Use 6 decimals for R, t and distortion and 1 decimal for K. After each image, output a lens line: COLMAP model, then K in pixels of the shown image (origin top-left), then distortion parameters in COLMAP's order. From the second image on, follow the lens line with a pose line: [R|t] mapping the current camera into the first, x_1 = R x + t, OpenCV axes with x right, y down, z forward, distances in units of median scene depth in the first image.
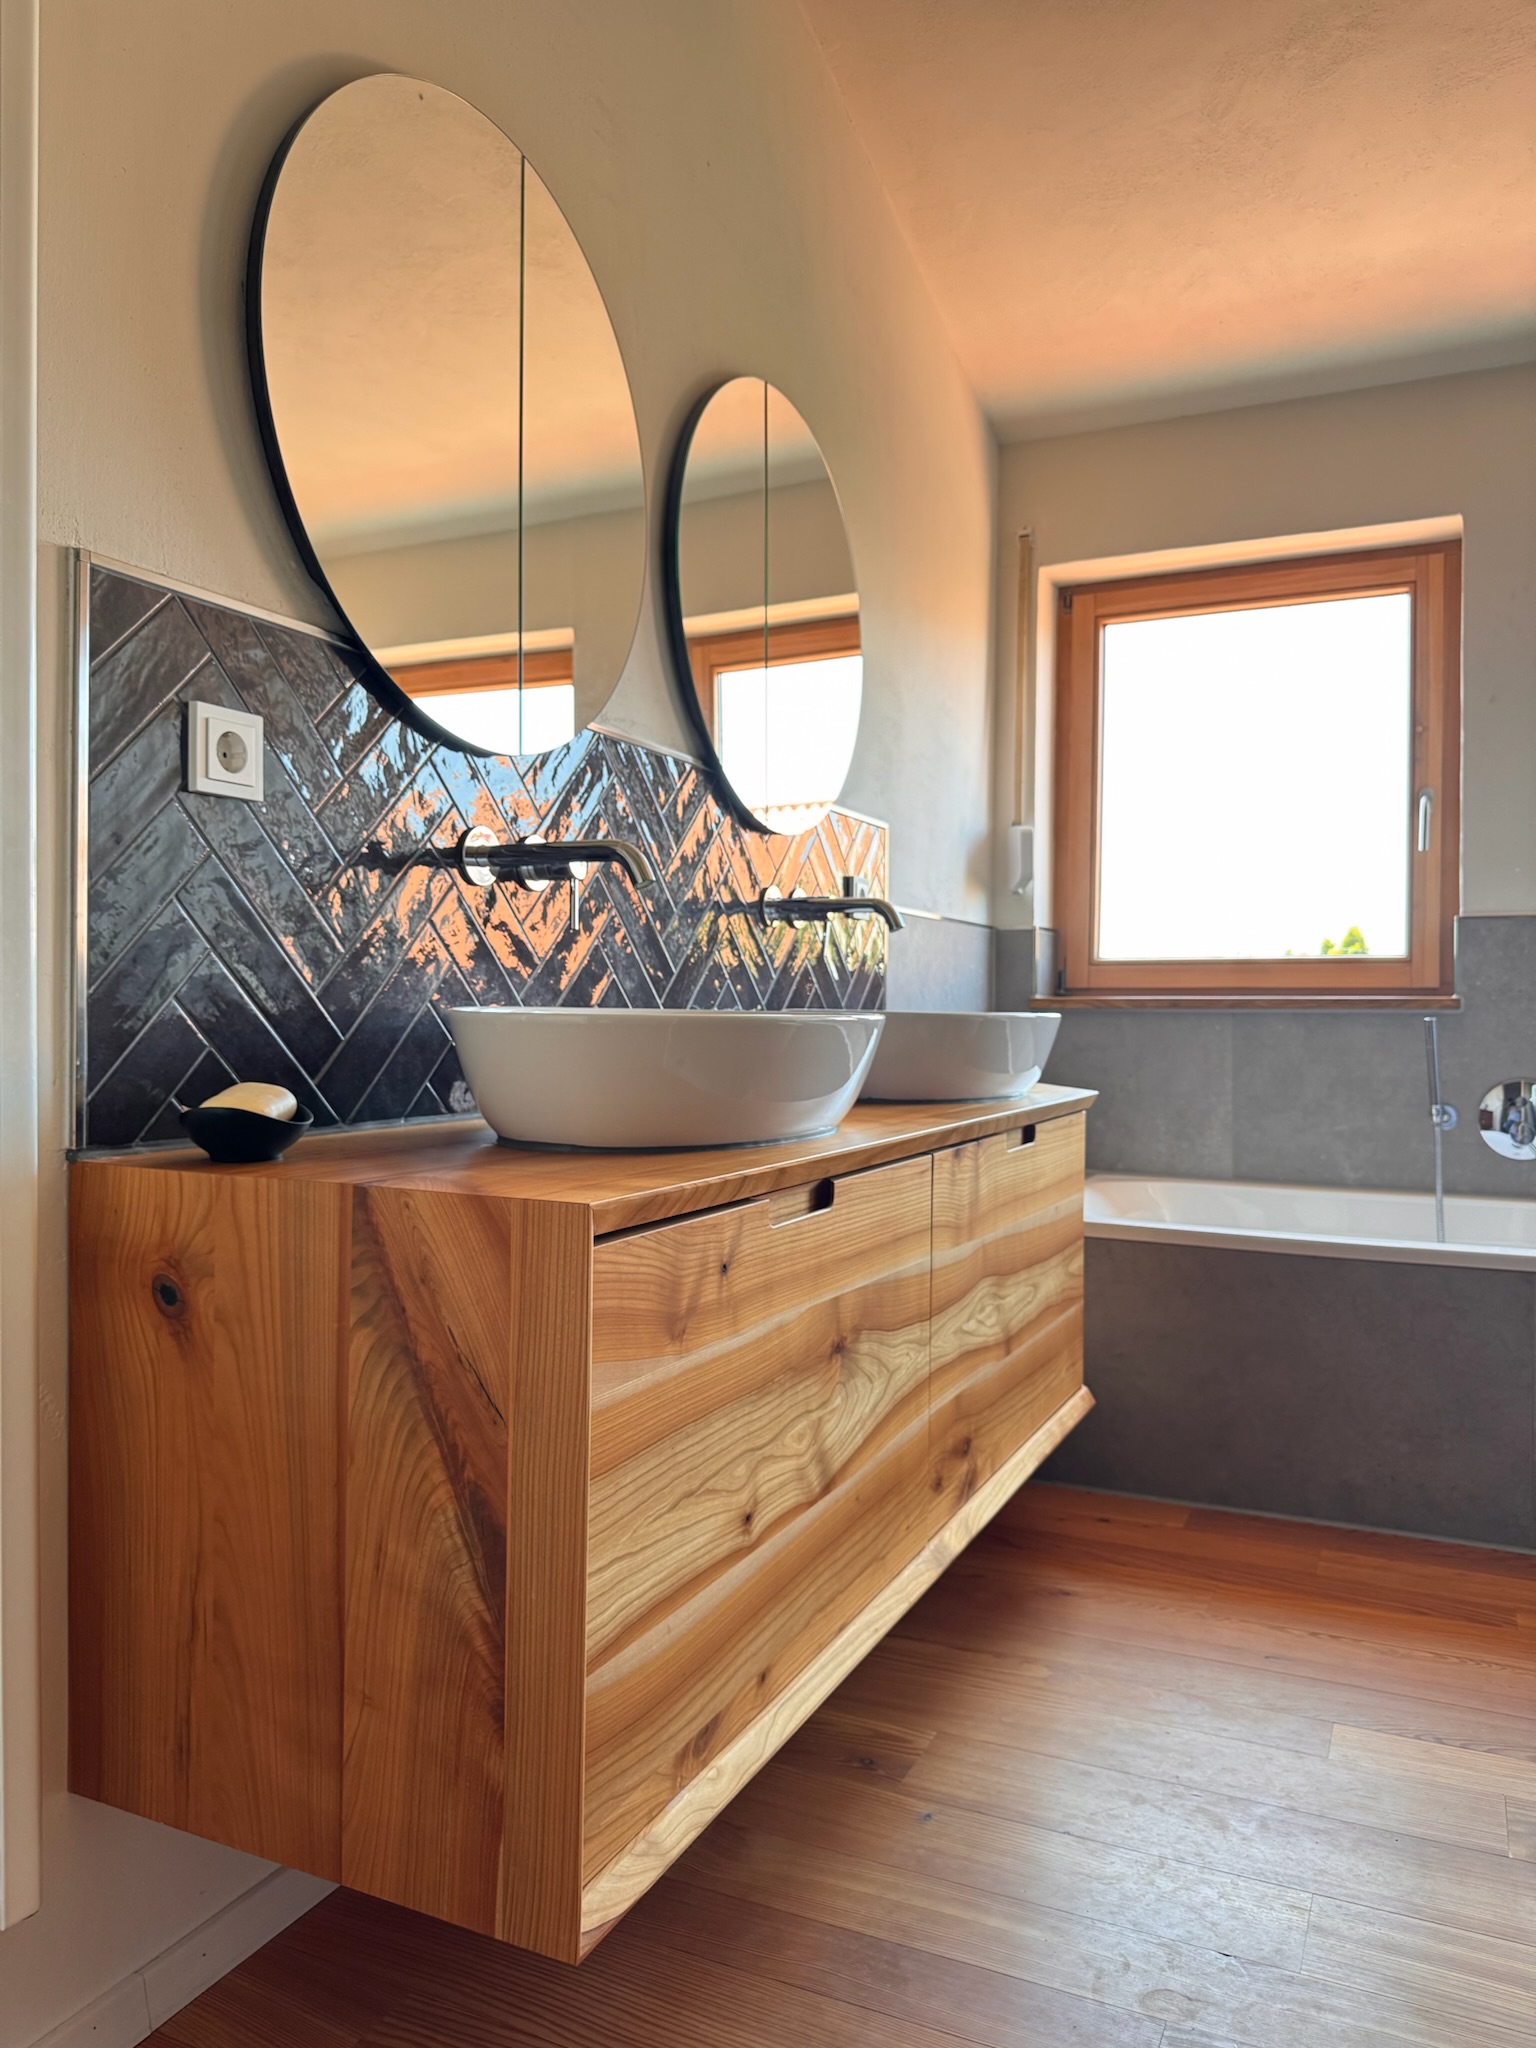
lens RADIAL K [[1450.1, 0, 768.0], [0, 1450.1, 1024.0], [0, 0, 1]] dist [0.125722, -0.232316]
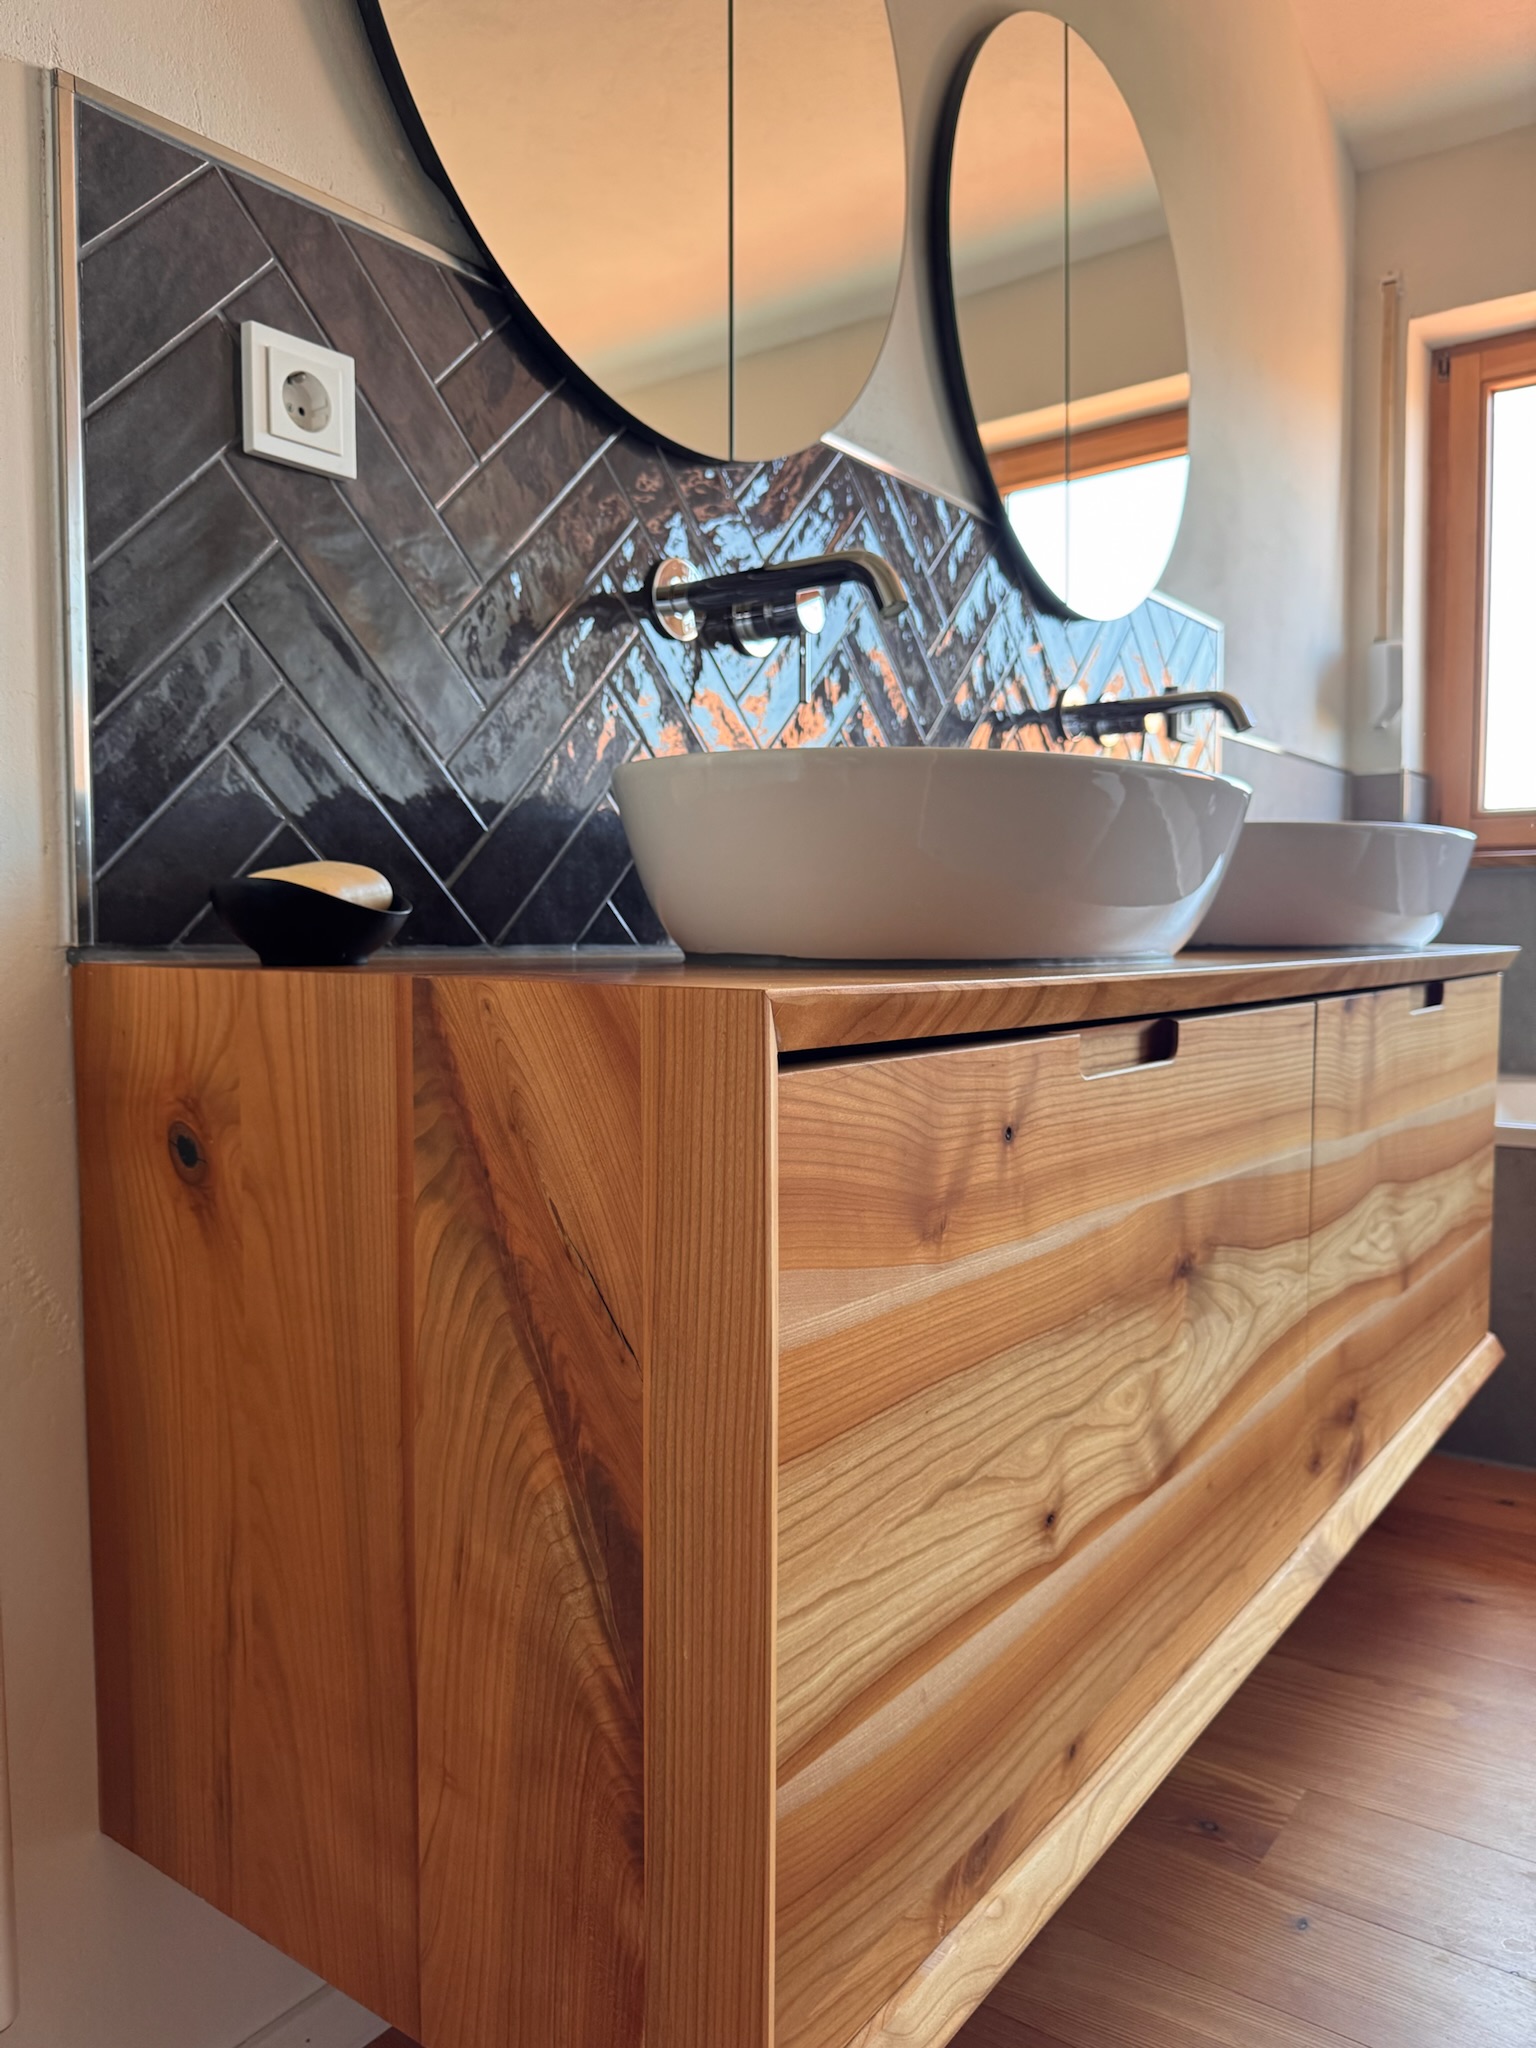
lens RADIAL K [[1450.1, 0, 768.0], [0, 1450.1, 1024.0], [0, 0, 1]] dist [0.125722, -0.232316]
pose [[0.981072, 0.000447, -0.193642, -0.009924], [0.009141, 0.998776, 0.048620, 0.084805], [0.193427, -0.049470, 0.979867, 0.347271]]
